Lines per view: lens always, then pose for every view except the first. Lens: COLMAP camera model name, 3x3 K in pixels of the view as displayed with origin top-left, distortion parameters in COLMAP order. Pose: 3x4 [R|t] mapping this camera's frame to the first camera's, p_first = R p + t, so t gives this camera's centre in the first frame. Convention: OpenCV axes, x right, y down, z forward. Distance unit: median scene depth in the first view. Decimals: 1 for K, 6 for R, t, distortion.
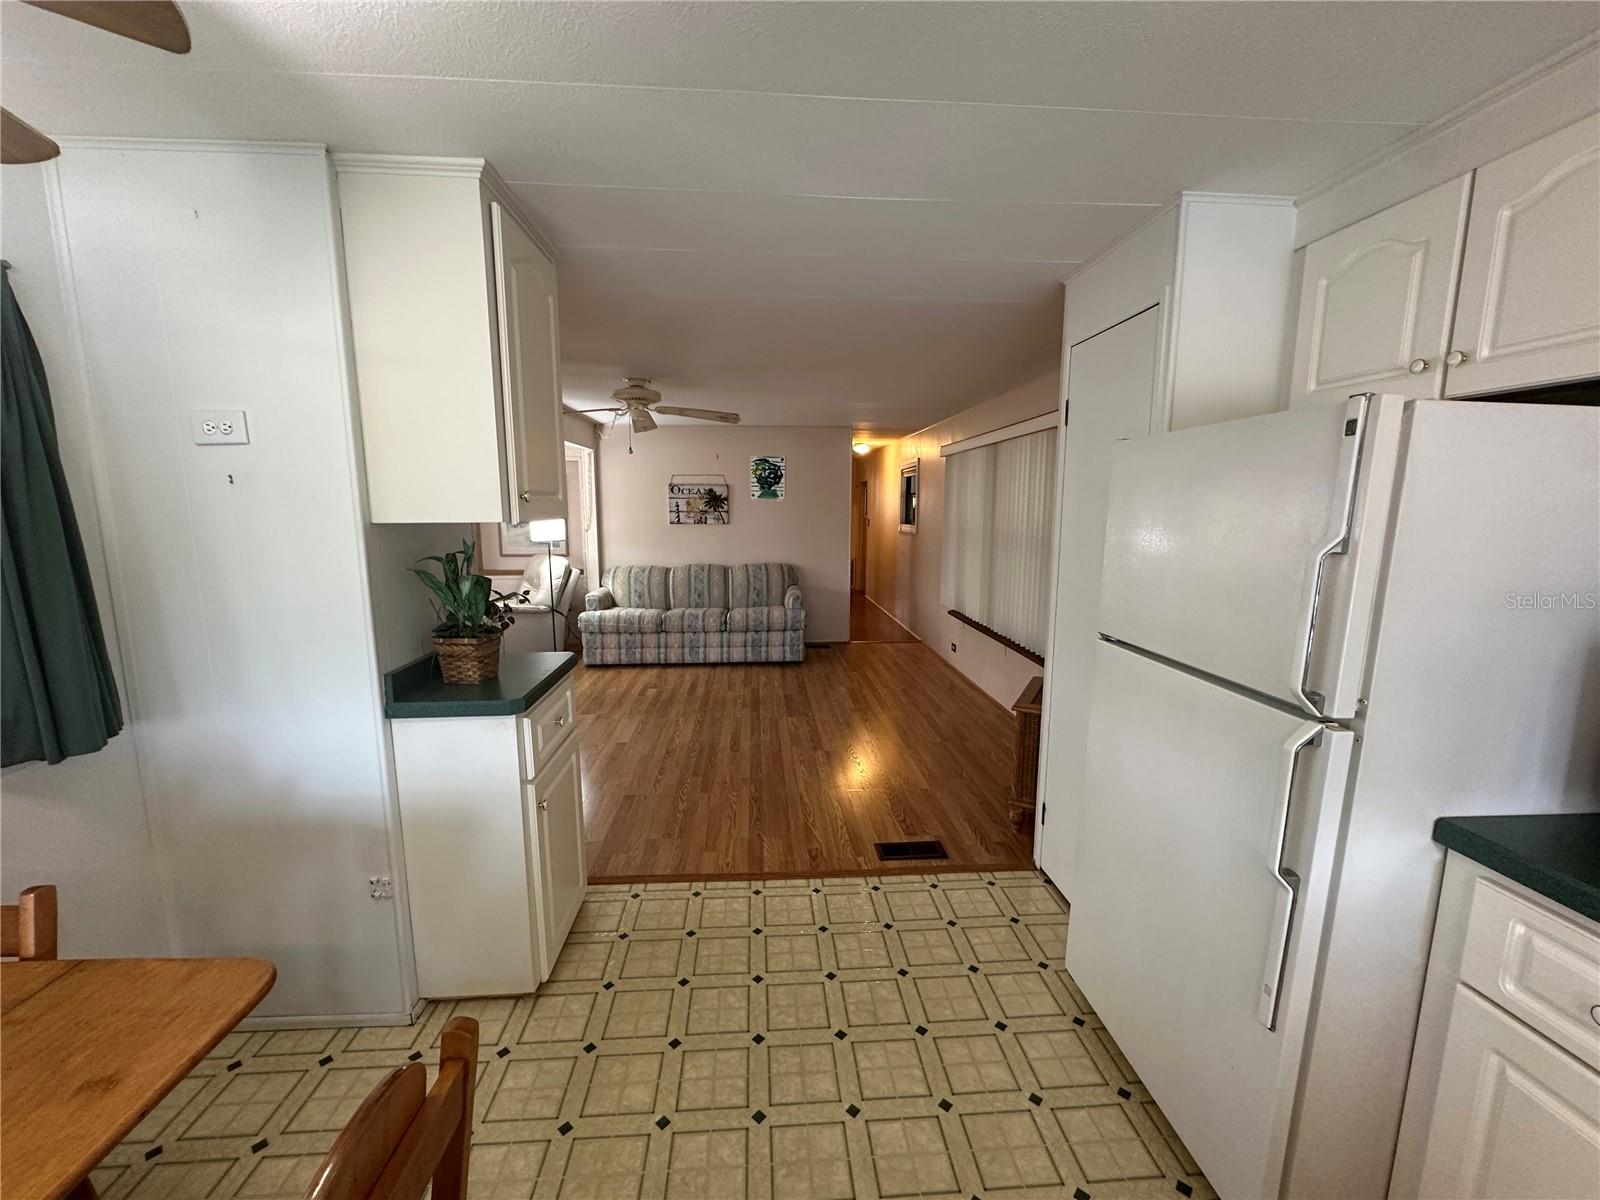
lens RADIAL K [[639.5, 0, 794.9], [0, 639.5, 604.3], [0, 0, 1]] dist [-0.006161, 0.001471]
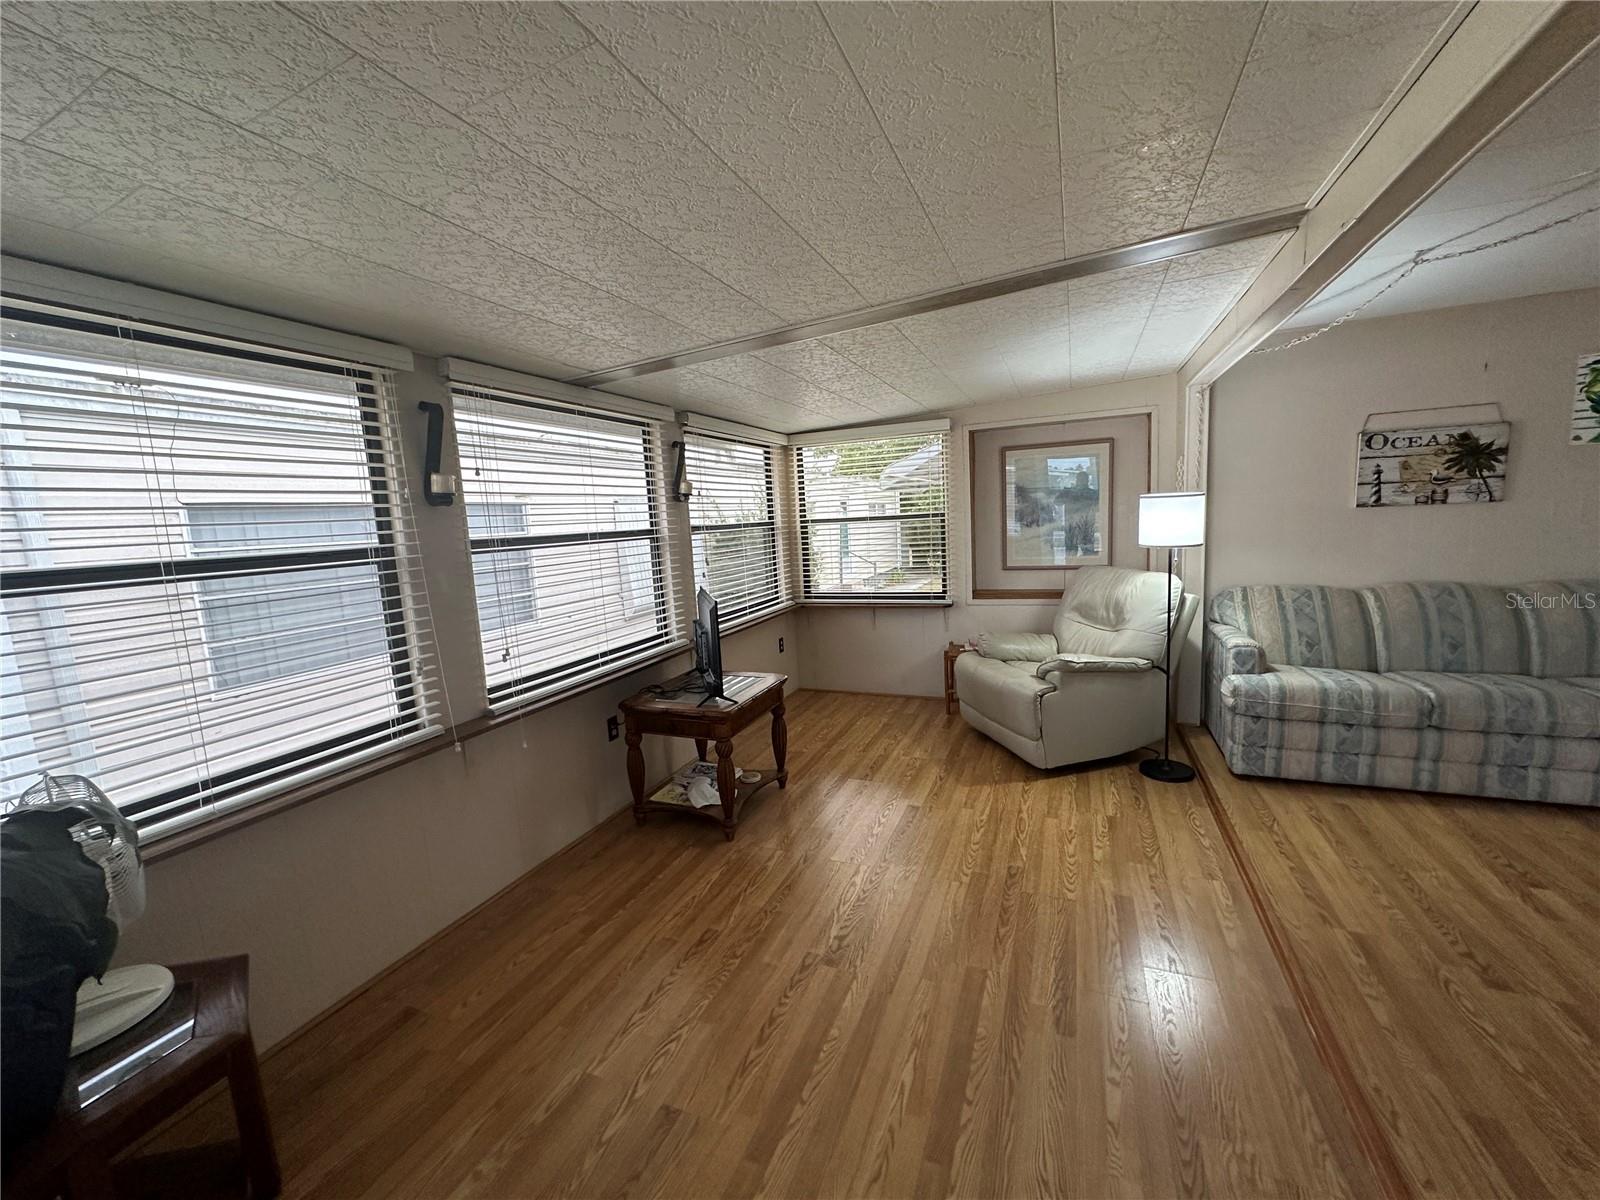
lens RADIAL K [[639.5, 0, 796.6], [0, 639.5, 599.6], [0, 0, 1]] dist [-0.006161, 0.001471]
pose [[0.890359, 0.009503, -0.455161, -0.408875], [-0.013331, 0.999898, -0.005200, -0.044117], [0.455065, 0.010698, 0.890394, 0.348205]]
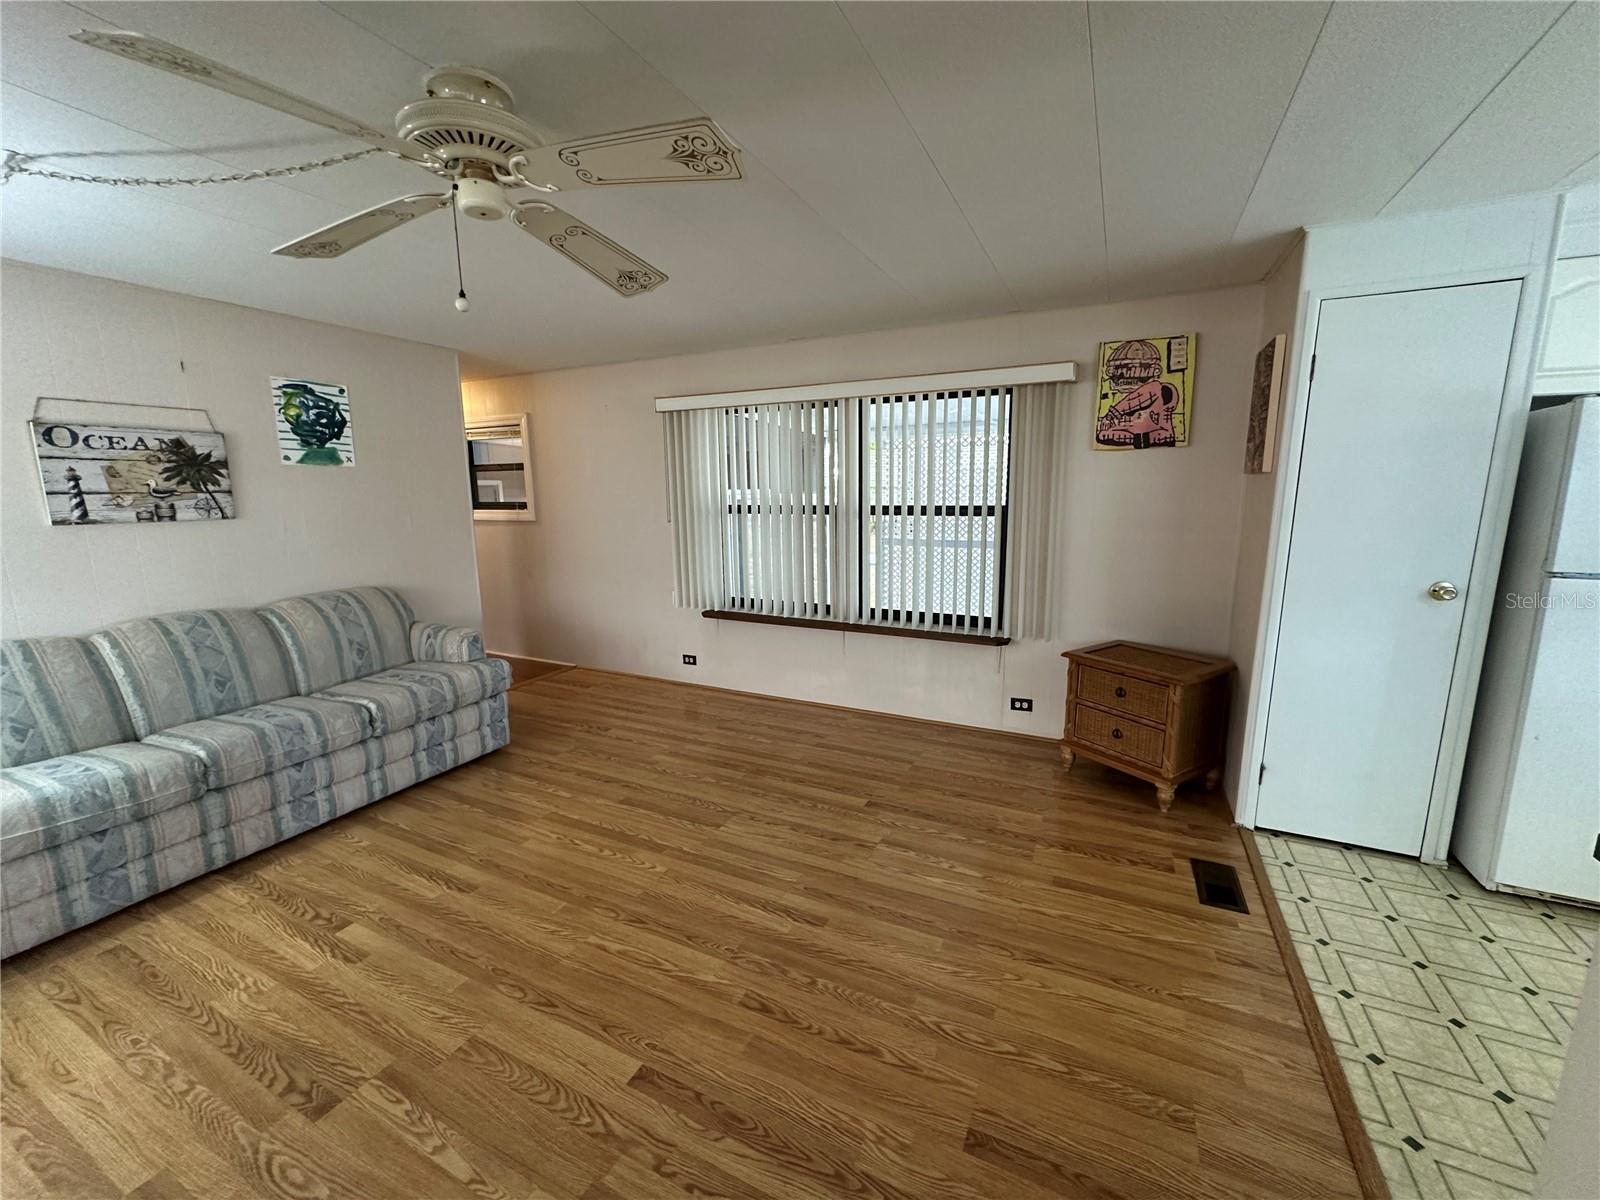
lens RADIAL K [[639.5, 0, 799.0], [0, 639.5, 600.9], [0, 0, 1]] dist [-0.006161, 0.001471]
pose [[0.499407, -0.156198, 0.852171, -0.337897], [0.141103, 0.985144, 0.097879, -0.060719], [-0.854800, 0.071363, 0.514028, 0.466094]]
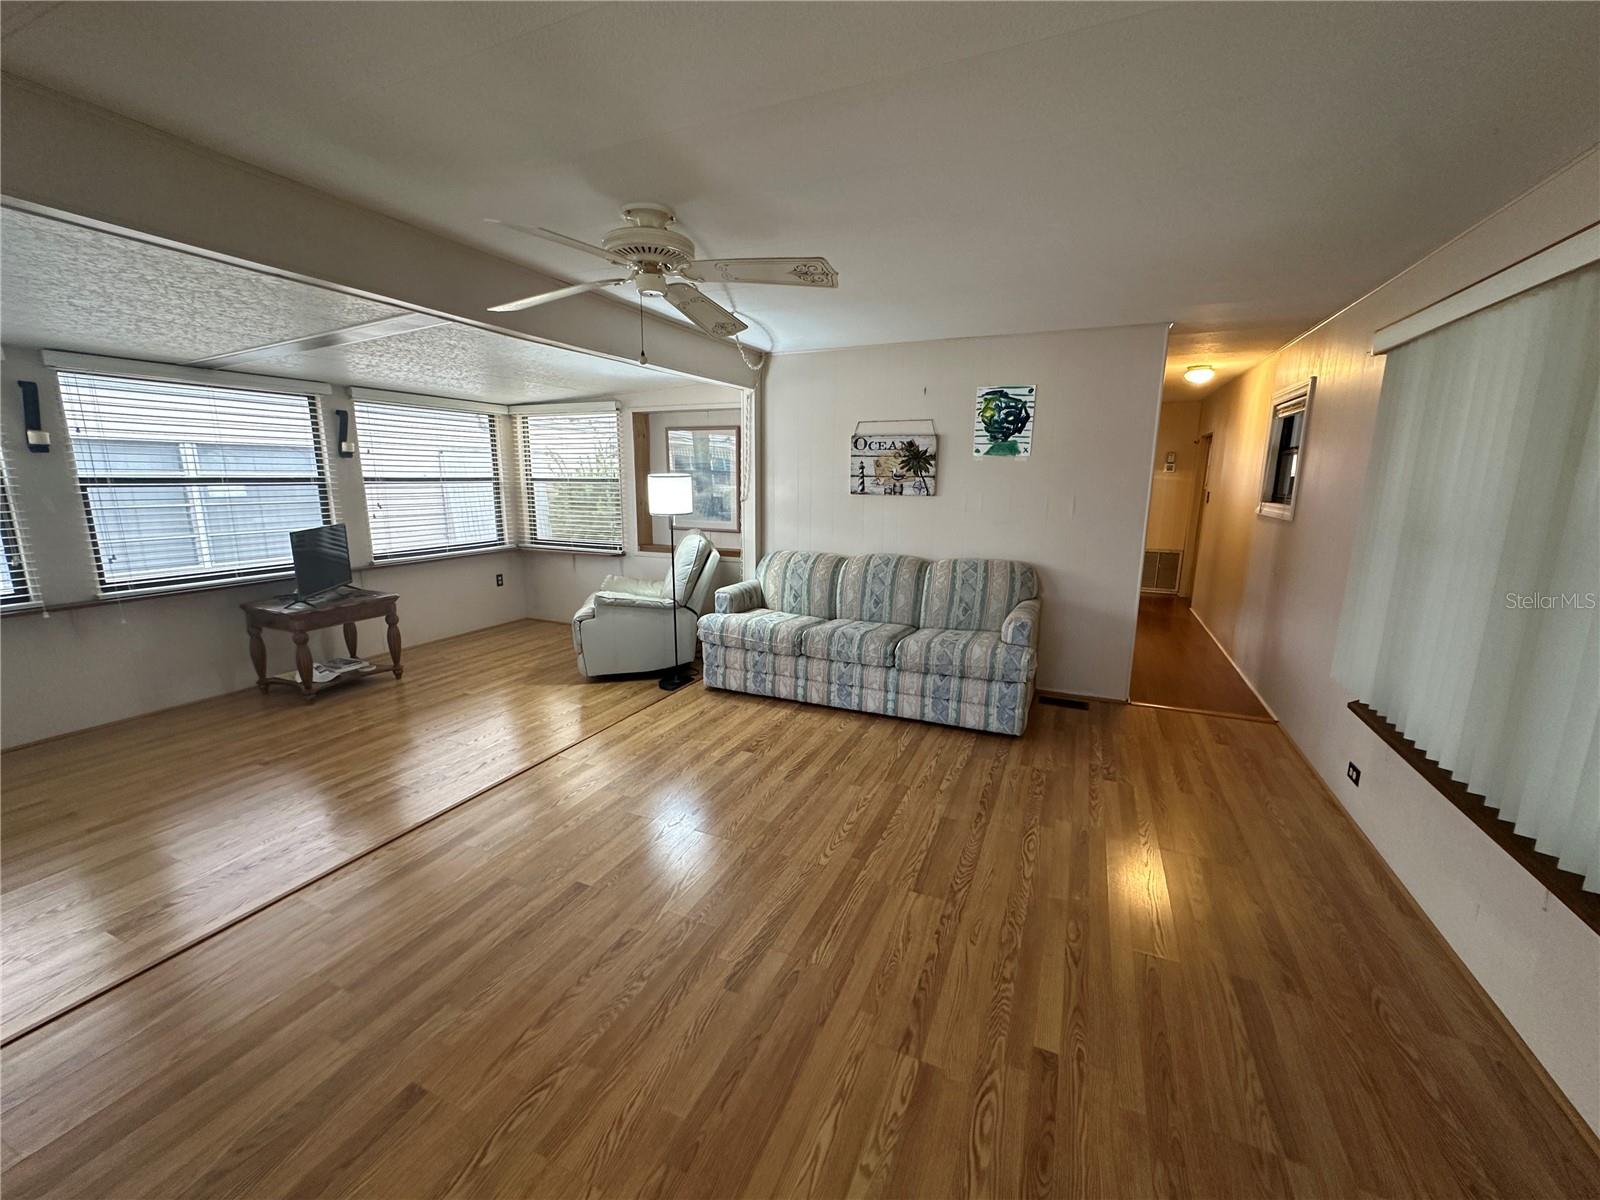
lens RADIAL K [[639.5, 0, 796.2], [0, 639.5, 601.7], [0, 0, 1]] dist [-0.006161, 0.001471]
pose [[0.885000, 0.096602, -0.455459, 0.086426], [-0.075708, 0.995077, 0.063948, -0.055141], [0.459395, -0.022112, 0.887957, 0.396181]]
